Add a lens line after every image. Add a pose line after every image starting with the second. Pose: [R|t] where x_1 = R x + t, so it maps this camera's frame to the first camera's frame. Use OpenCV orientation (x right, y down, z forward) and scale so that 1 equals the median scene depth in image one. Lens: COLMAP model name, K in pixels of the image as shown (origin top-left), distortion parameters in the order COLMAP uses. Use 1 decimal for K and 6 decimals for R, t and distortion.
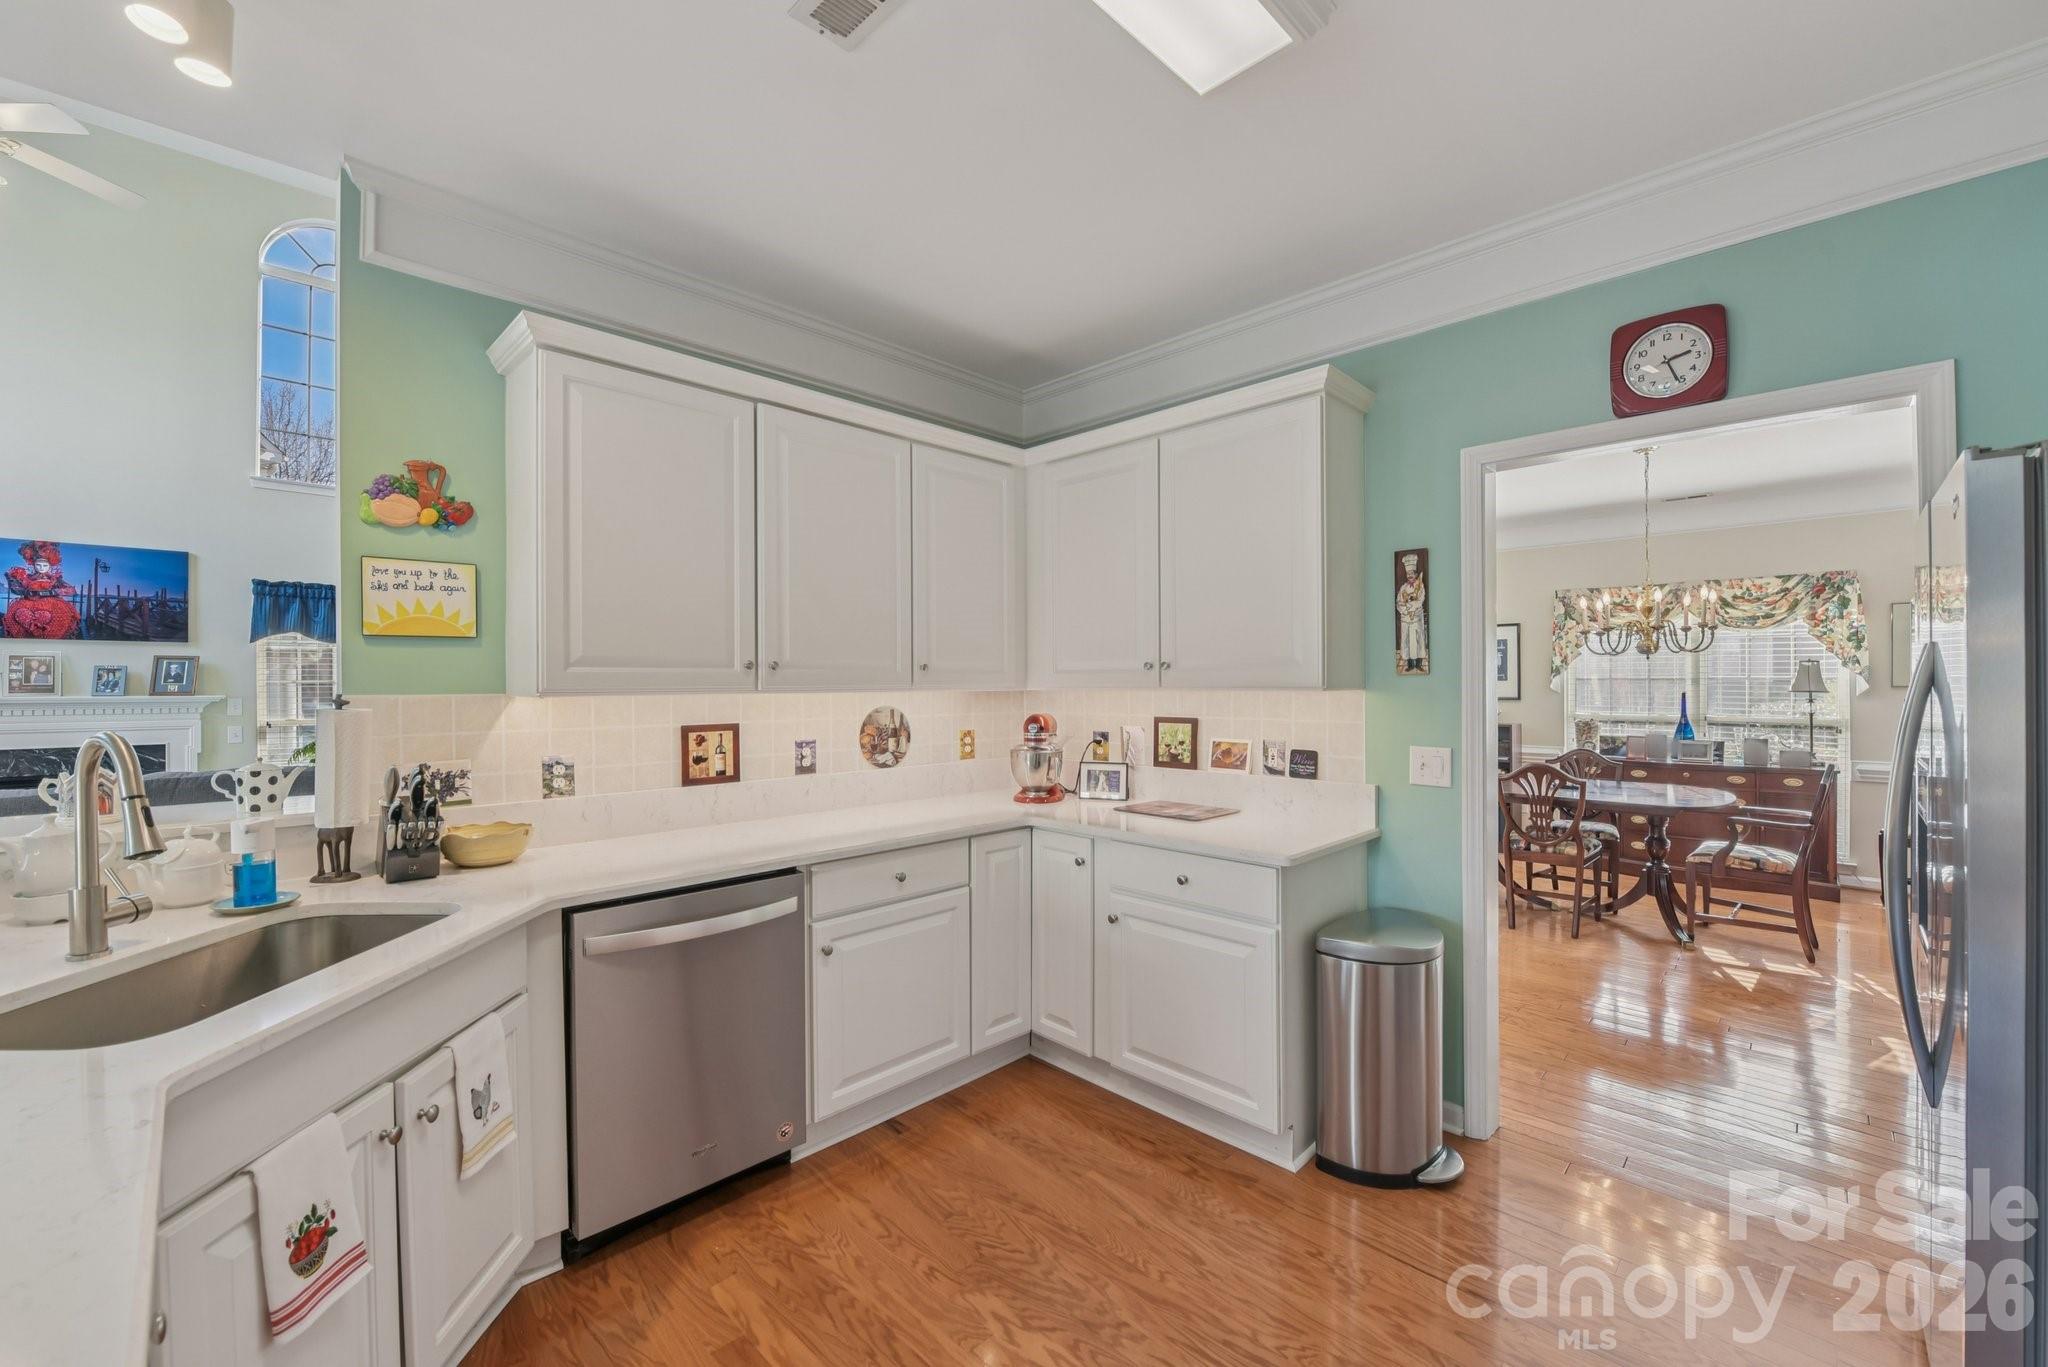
lens RADIAL K [[820.4, 0, 1018.2], [0, 820.4, 697.0], [0, 0, 1]] dist [-0.014582, -0.000397]
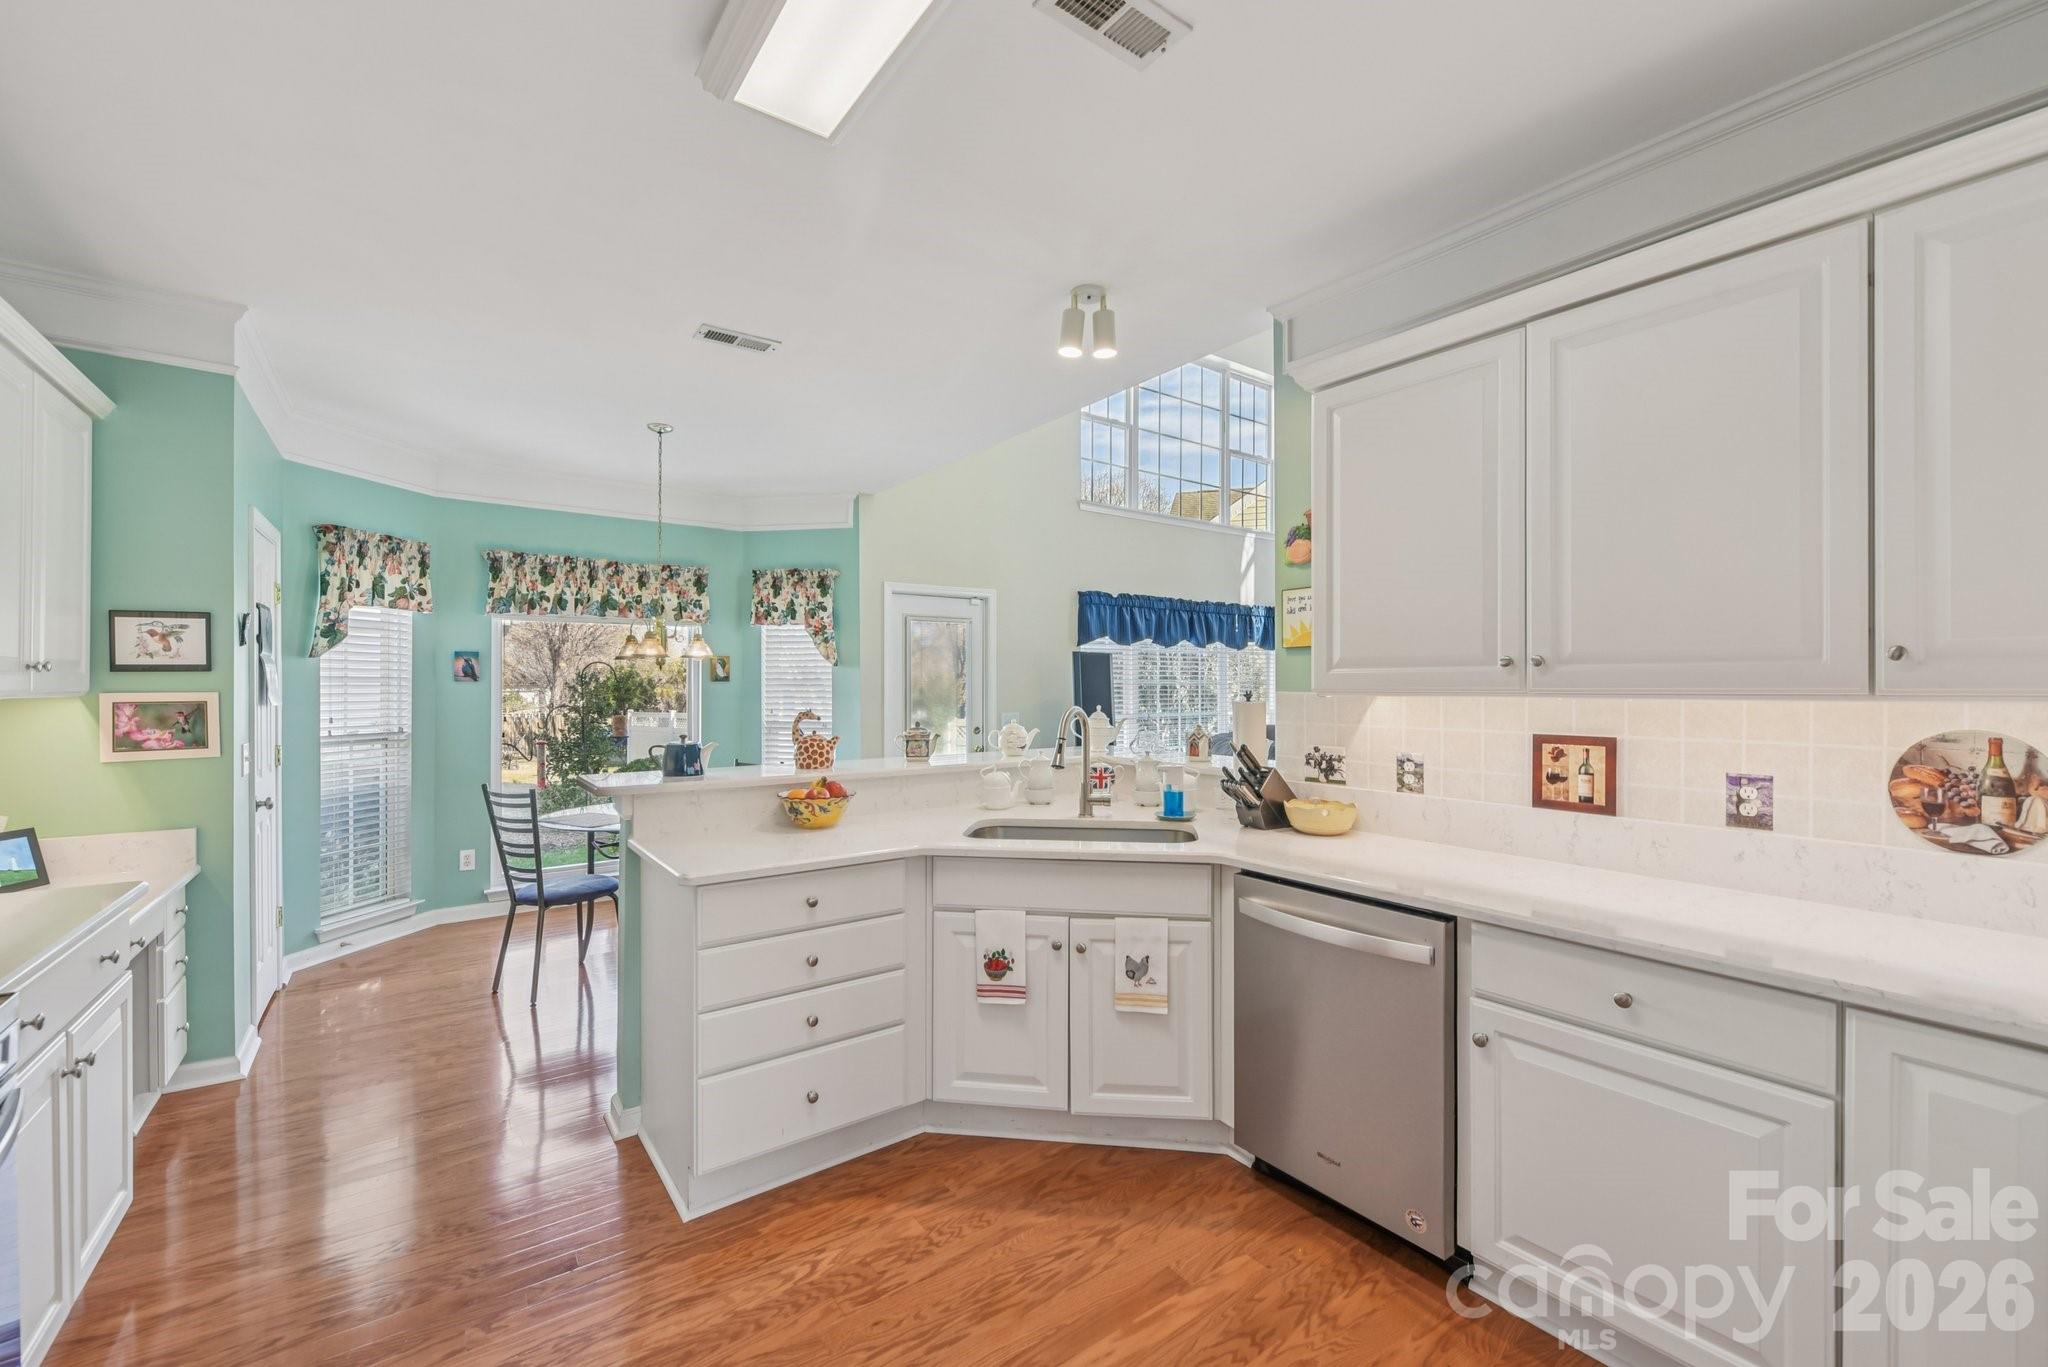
lens RADIAL K [[825.6, 0, 1027.4], [0, 825.6, 710.8], [0, 0, 1]] dist [-0.015679, -0.000278]
pose [[-0.145433, 0.036160, -0.988707, 0.486209], [-0.015028, 0.999136, 0.038752, -0.013673], [0.989254, 0.020494, -0.144764, 0.597835]]
